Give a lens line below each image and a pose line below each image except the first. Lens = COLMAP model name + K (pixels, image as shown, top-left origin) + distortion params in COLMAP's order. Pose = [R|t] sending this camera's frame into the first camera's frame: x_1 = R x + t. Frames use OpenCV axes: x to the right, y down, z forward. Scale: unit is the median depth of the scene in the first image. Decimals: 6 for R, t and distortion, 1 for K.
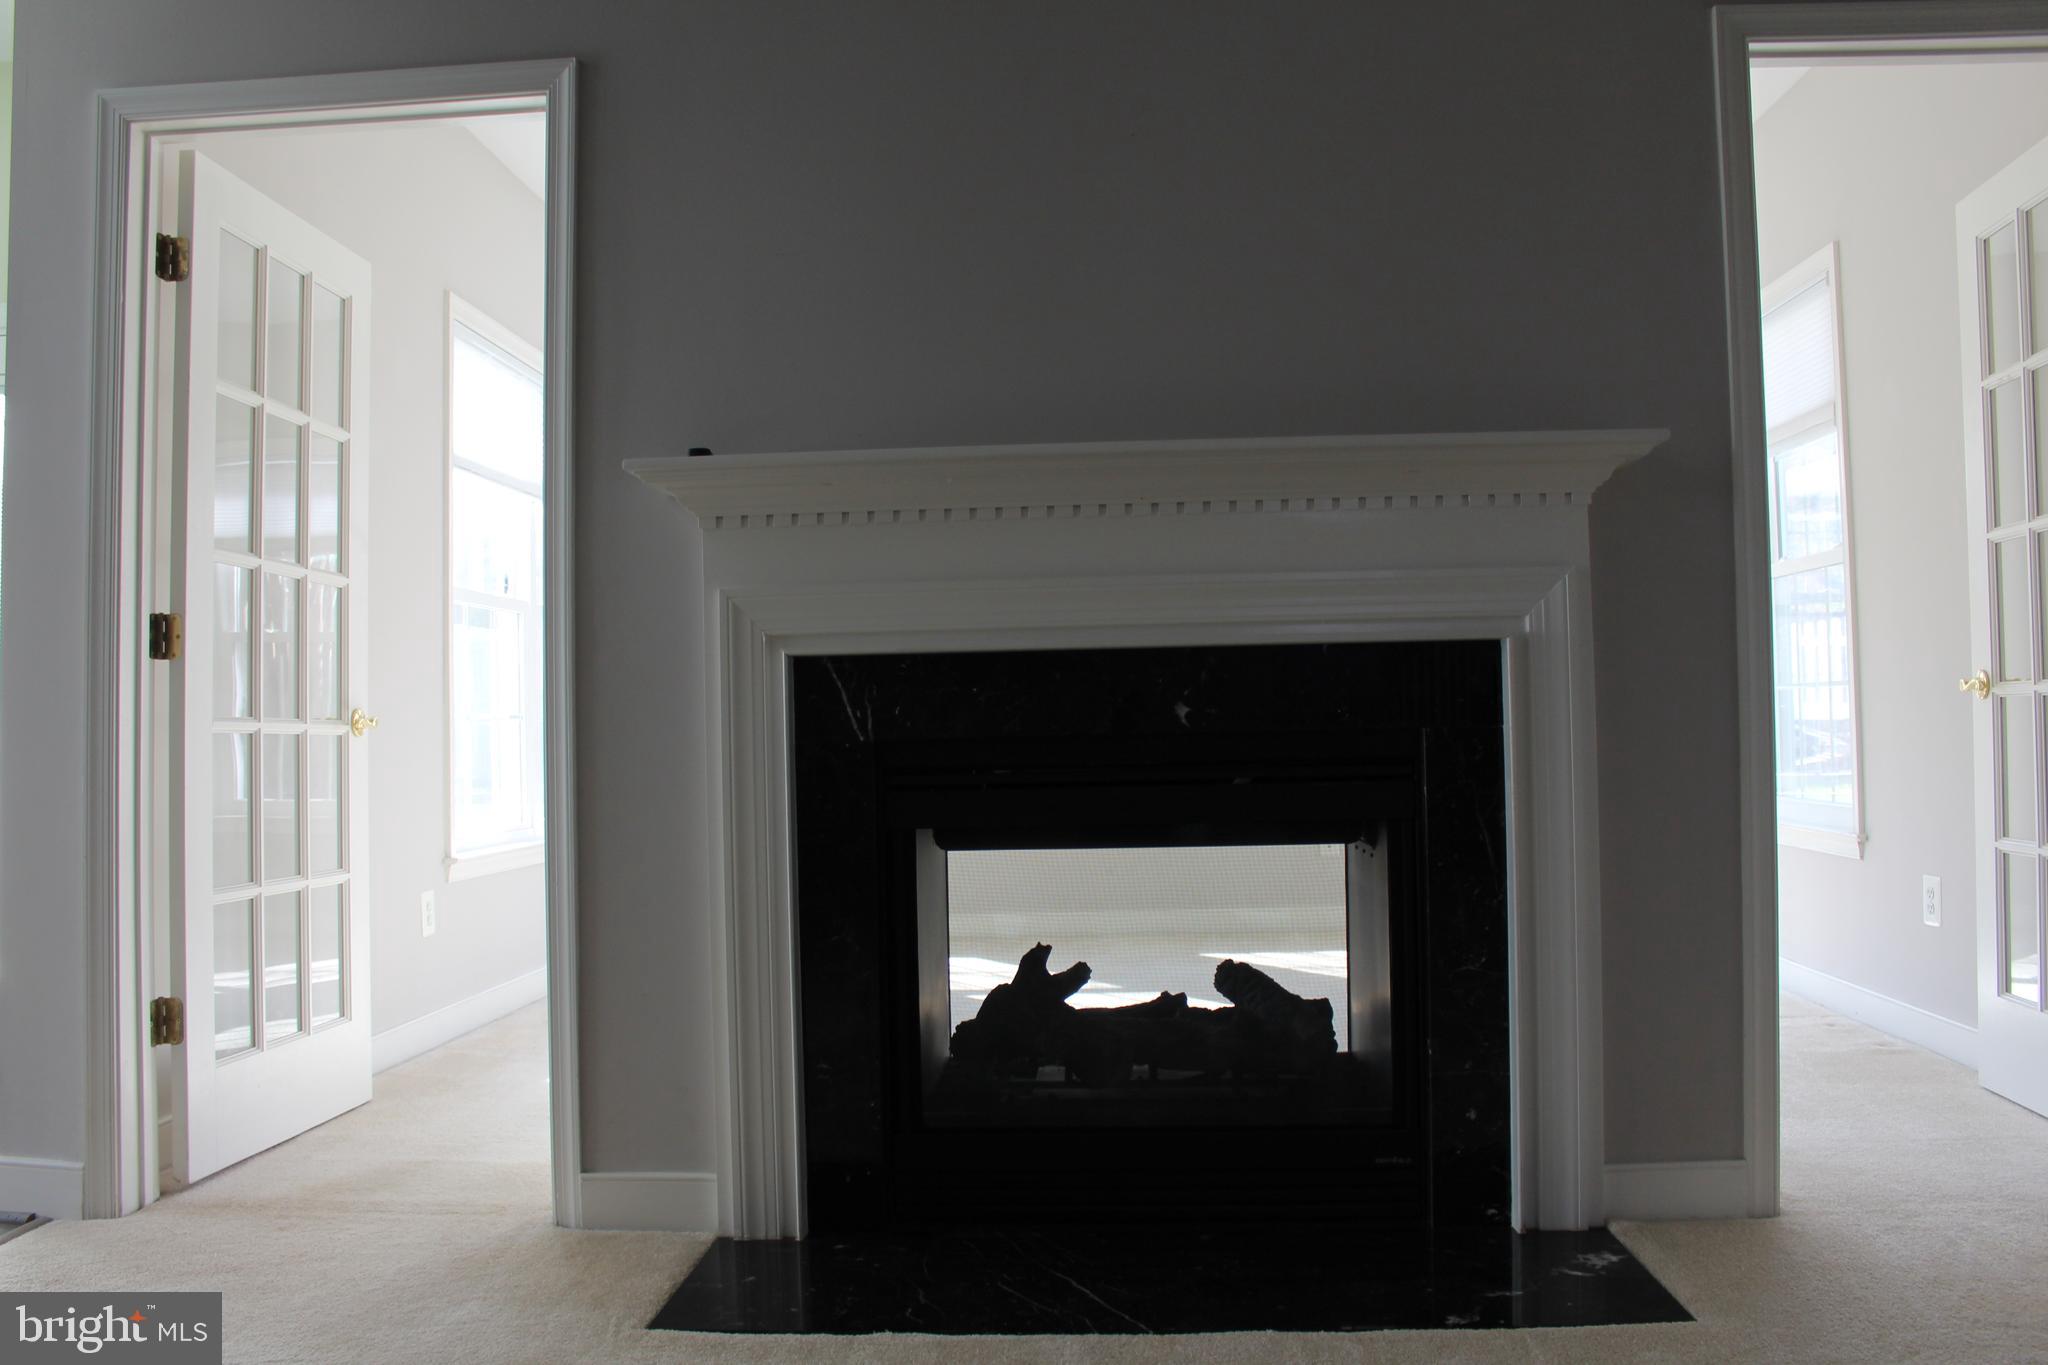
lens RADIAL K [[1691.1, 0, 1007.0], [0, 1691.1, 677.5], [0, 0, 1]] dist [-0.154260, 0.121618]
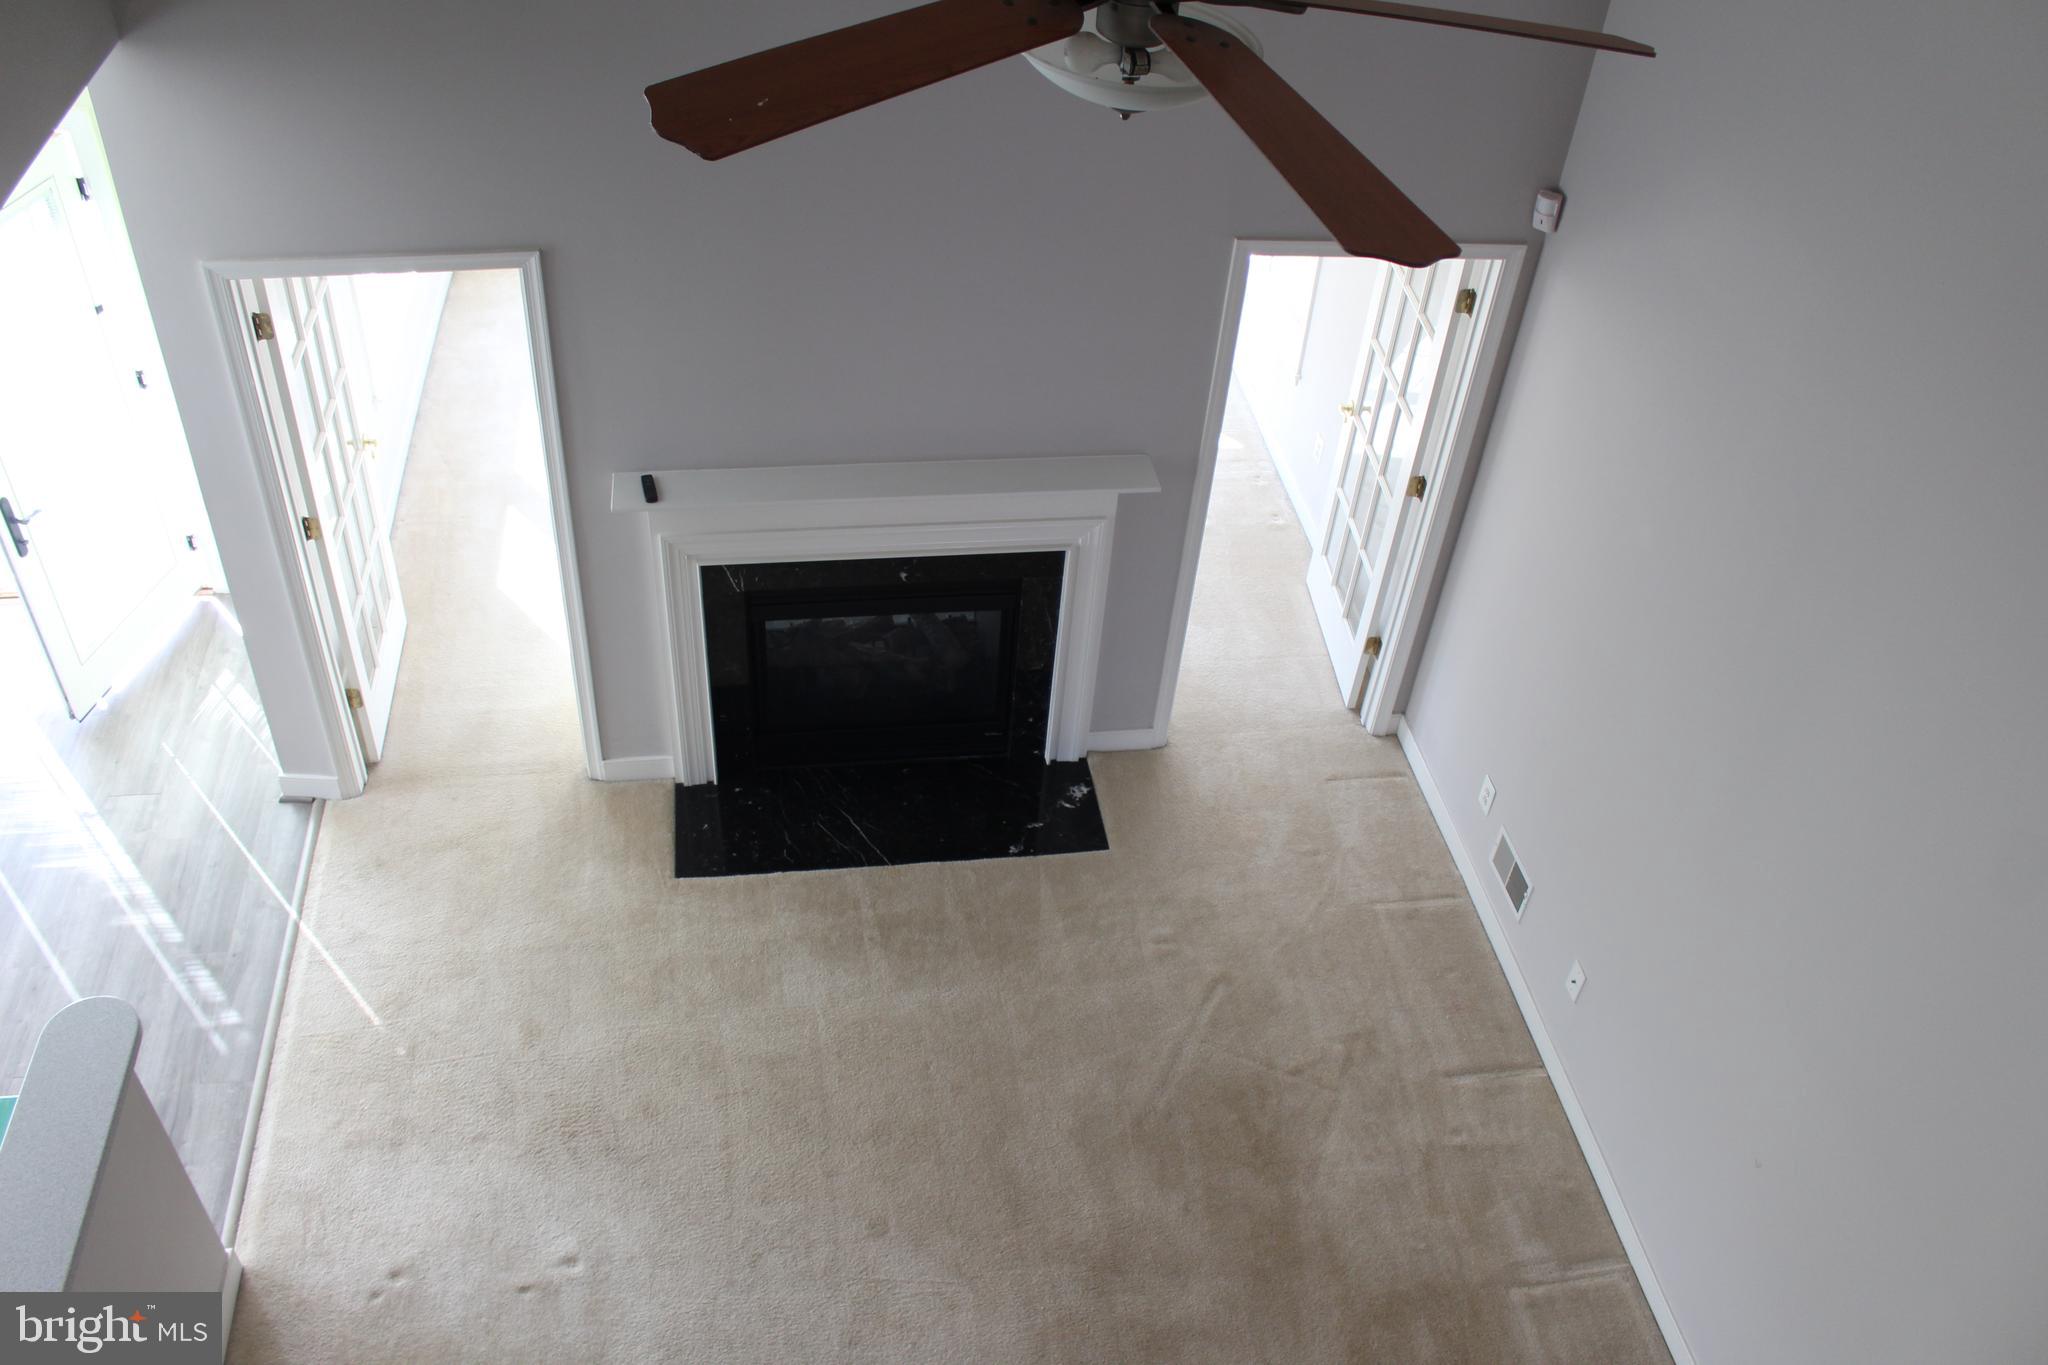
lens RADIAL K [[1691.1, 0, 1007.0], [0, 1691.1, 677.5], [0, 0, 1]] dist [-0.154260, 0.121618]
pose [[0.975256, -0.078981, 0.206488, -0.198178], [-0.084412, 0.730212, 0.677986, -1.262411], [-0.204328, -0.678640, 0.705477, -0.503714]]
